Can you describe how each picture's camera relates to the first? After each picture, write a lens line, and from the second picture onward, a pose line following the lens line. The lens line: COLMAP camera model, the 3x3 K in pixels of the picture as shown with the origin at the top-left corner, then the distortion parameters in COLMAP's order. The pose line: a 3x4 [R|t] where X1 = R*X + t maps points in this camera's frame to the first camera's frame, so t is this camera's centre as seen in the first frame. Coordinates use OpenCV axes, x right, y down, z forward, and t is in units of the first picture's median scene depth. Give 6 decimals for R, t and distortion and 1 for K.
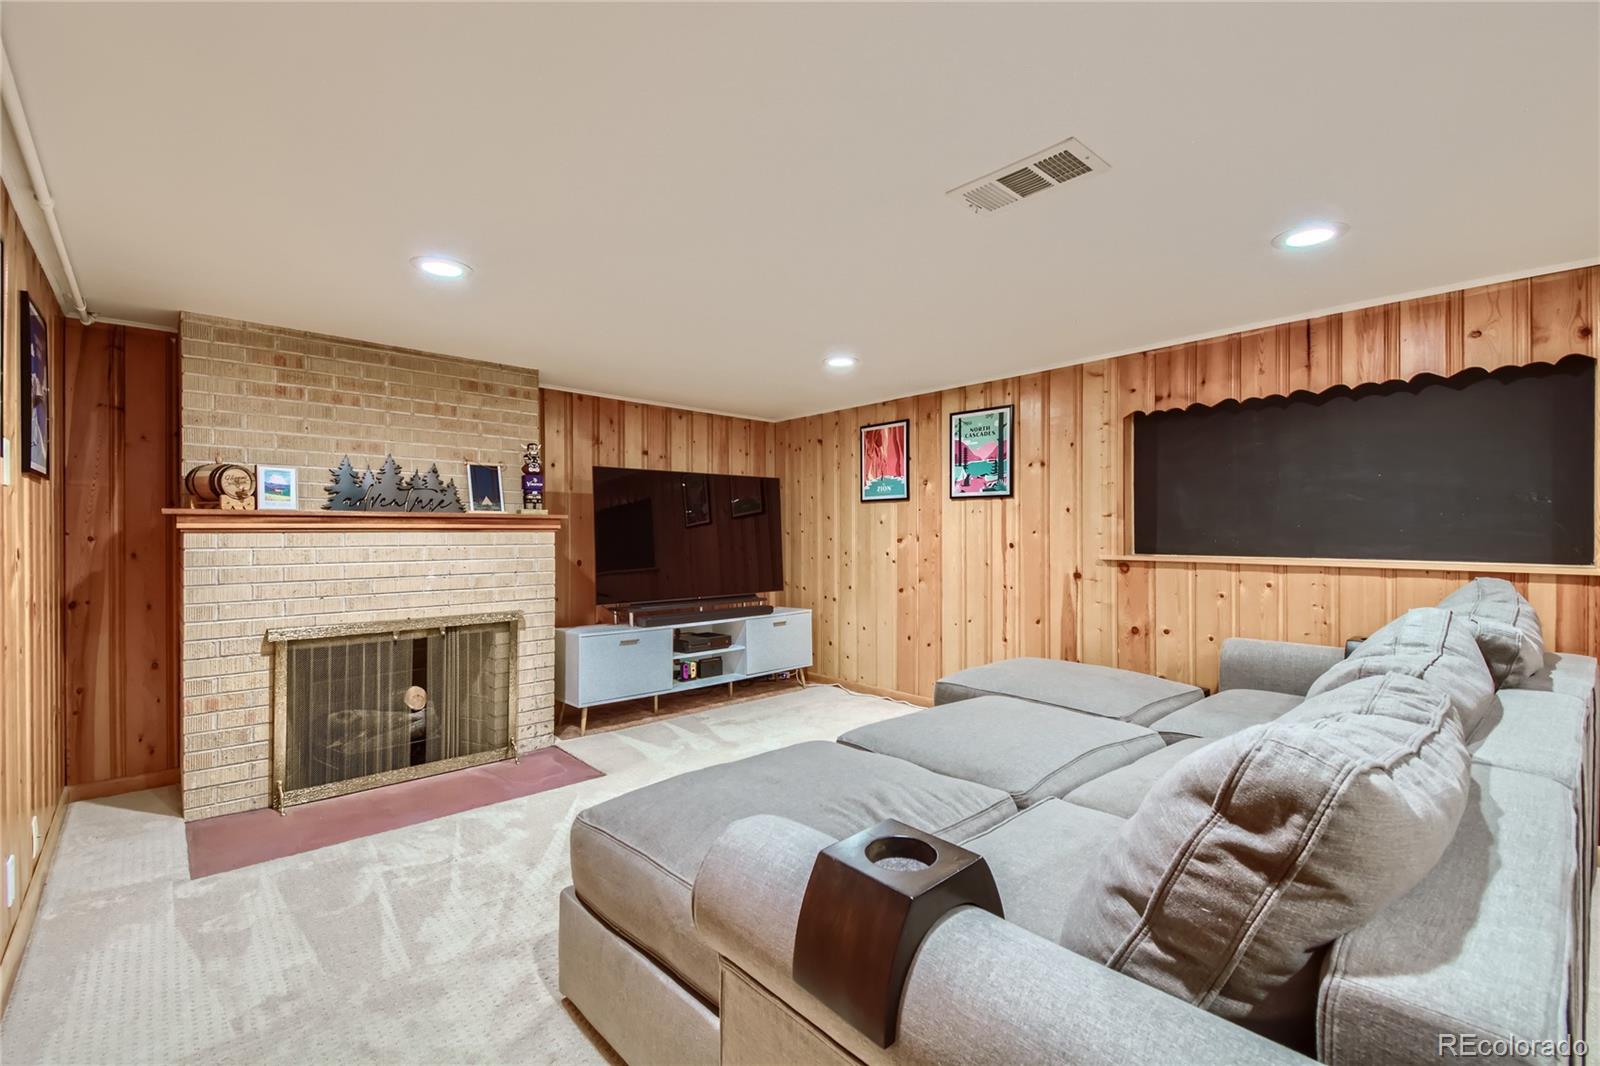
lens RADIAL K [[698.3, 0, 811.4], [0, 698.3, 534.2], [0, 0, 1]] dist [0.029607, -0.008213]
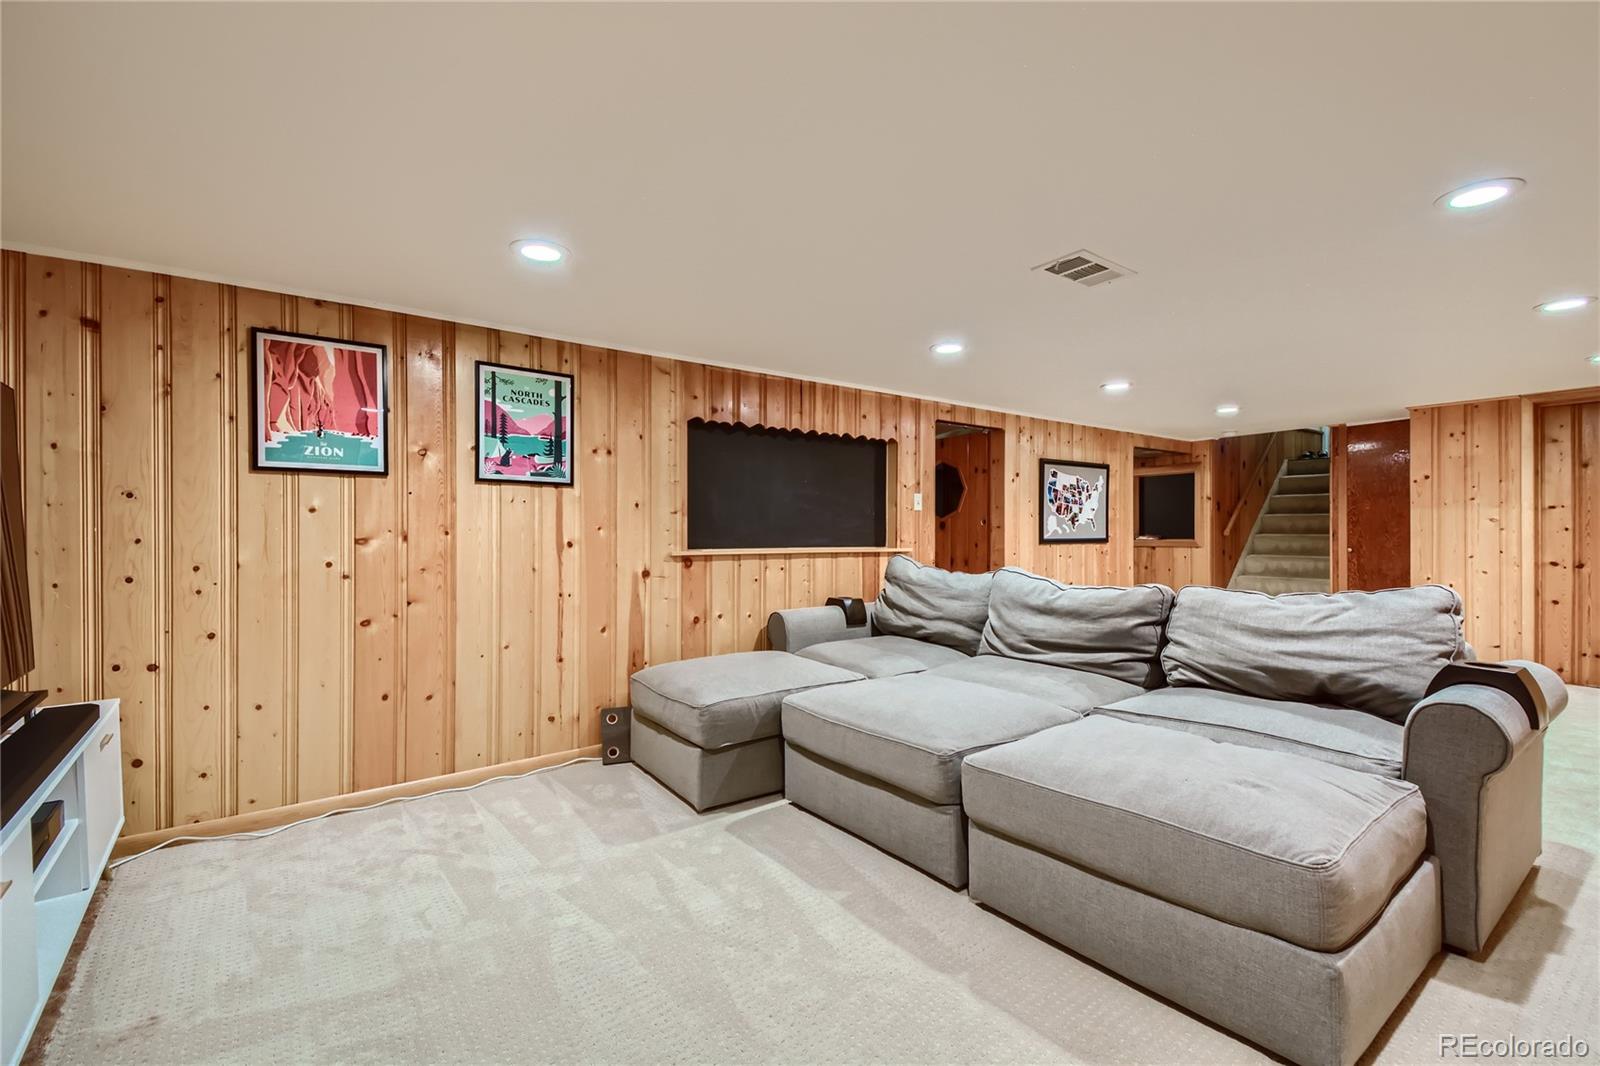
lens RADIAL K [[698.3, 0, 809.5], [0, 698.3, 539.4], [0, 0, 1]] dist [0.029607, -0.008213]
pose [[0.083613, -0.005149, 0.996485, -0.520984], [0.004723, 0.999977, 0.004771, 0.007646], [-0.996487, 0.004307, 0.083636, 0.646113]]
